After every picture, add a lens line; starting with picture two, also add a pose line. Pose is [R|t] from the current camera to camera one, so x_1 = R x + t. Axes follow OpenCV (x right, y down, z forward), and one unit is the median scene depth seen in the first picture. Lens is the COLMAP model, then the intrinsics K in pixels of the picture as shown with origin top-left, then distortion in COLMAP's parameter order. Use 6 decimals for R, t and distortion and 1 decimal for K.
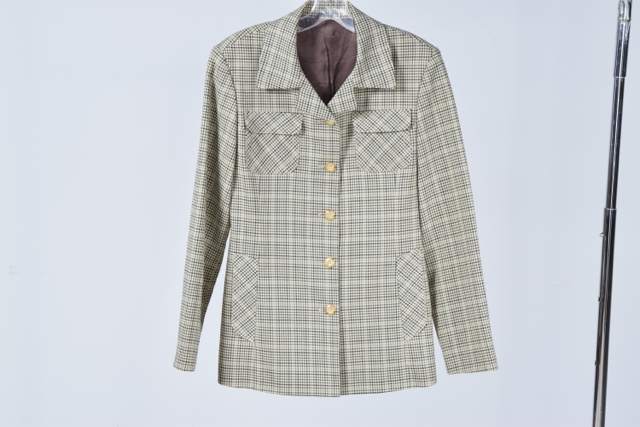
lens RADIAL K [[1438.6, 0, 320.1], [0, 1438.6, 213.0], [0, 0, 1]] dist [0.078324, 0.000000]
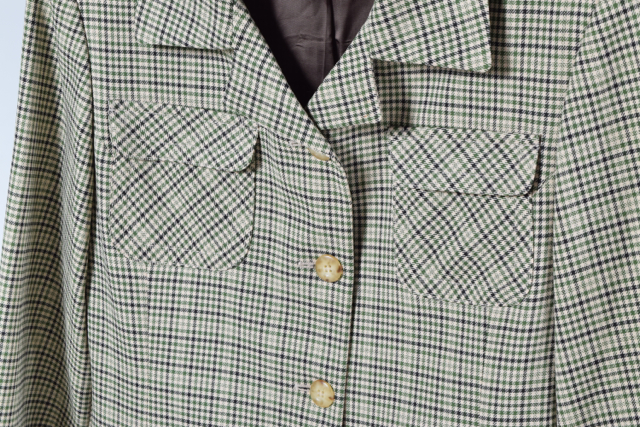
lens RADIAL K [[1438.6, 0, 319.8], [0, 1438.6, 214.4], [0, 0, 1]] dist [0.078324, 0.000000]
pose [[0.912902, 0.114976, -0.391650, 0.149186], [-0.072664, 0.989959, 0.121247, -0.090830], [0.401658, -0.082227, 0.912091, 0.675618]]
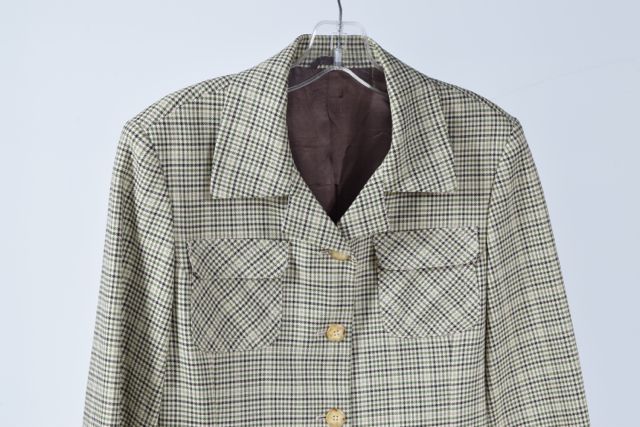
lens RADIAL K [[1438.6, 0, 320.3], [0, 1438.6, 212.2], [0, 0, 1]] dist [0.078324, 0.000000]
pose [[0.964485, -0.030006, 0.262427, -0.146170], [0.033047, 0.999428, -0.007184, -0.075849], [-0.262061, 0.015601, 0.964925, 0.467214]]
